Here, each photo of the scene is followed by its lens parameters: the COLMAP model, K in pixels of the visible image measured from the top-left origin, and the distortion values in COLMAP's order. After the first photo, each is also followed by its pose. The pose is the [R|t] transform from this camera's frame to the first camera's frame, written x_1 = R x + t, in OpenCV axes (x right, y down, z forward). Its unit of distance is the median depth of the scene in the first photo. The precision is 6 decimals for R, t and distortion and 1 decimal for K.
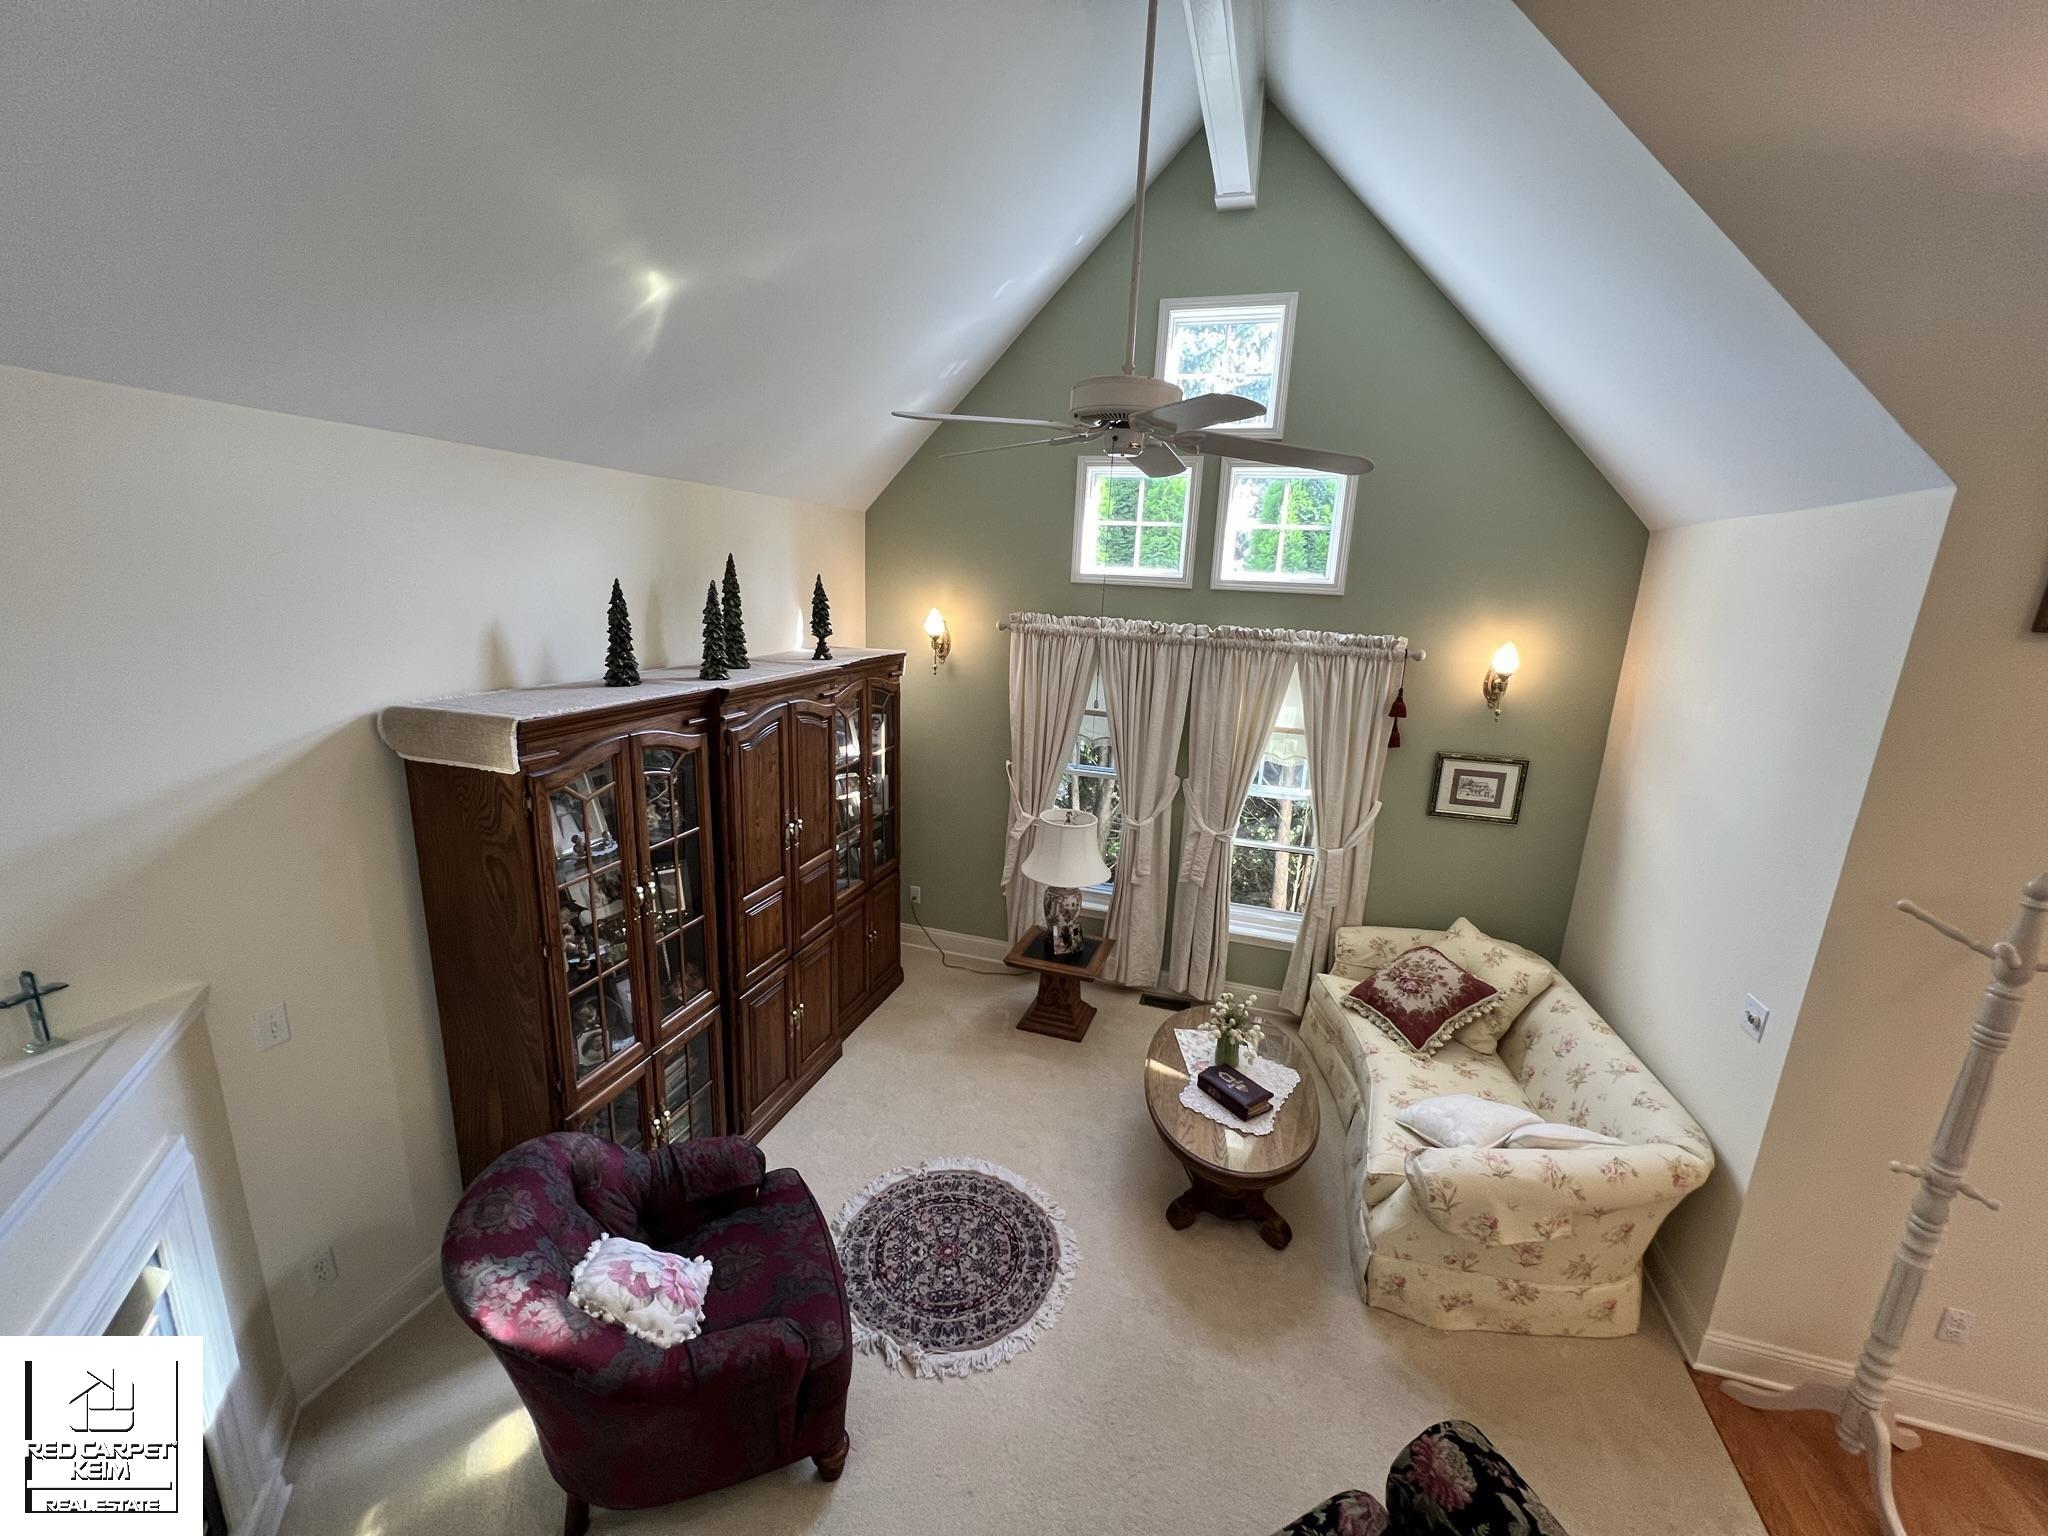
lens RADIAL K [[820.9, 0, 1024.0], [0, 820.9, 768.0], [0, 0, 1]] dist [0.000313, 0.000286]
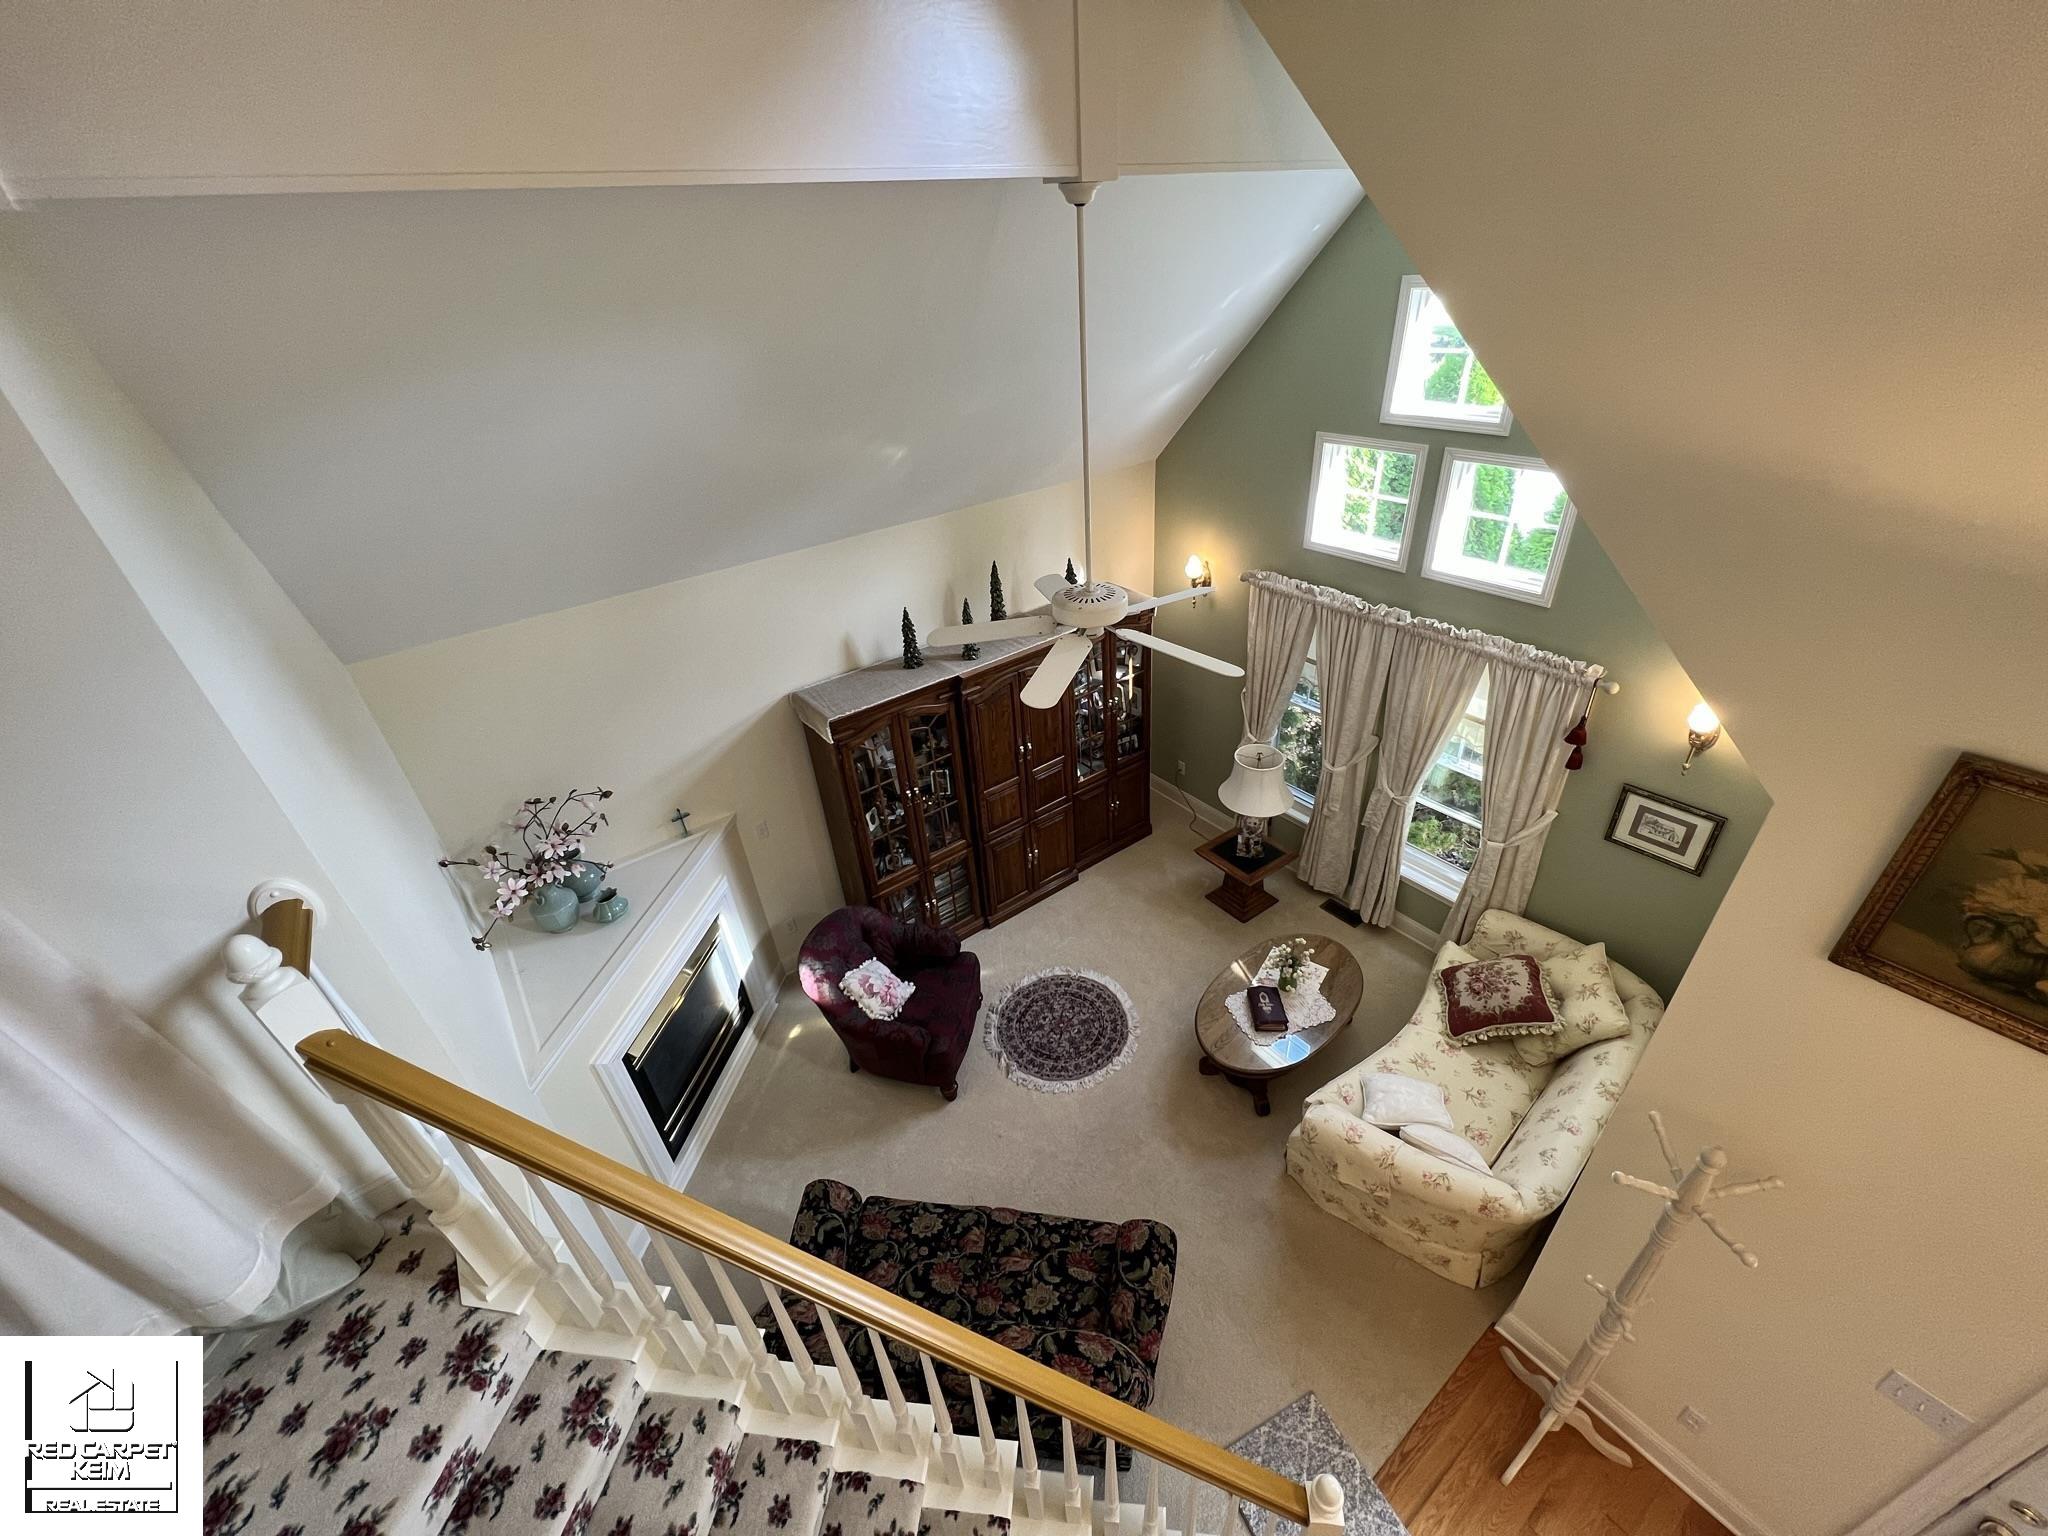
lens RADIAL K [[820.9, 0, 1024.0], [0, 820.9, 768.0], [0, 0, 1]] dist [0.000313, 0.000286]
pose [[0.806459, 0.226517, -0.546181, 0.495825], [-0.034253, 0.940057, 0.339293, -0.364209], [0.590297, -0.254918, 0.765876, -0.151320]]
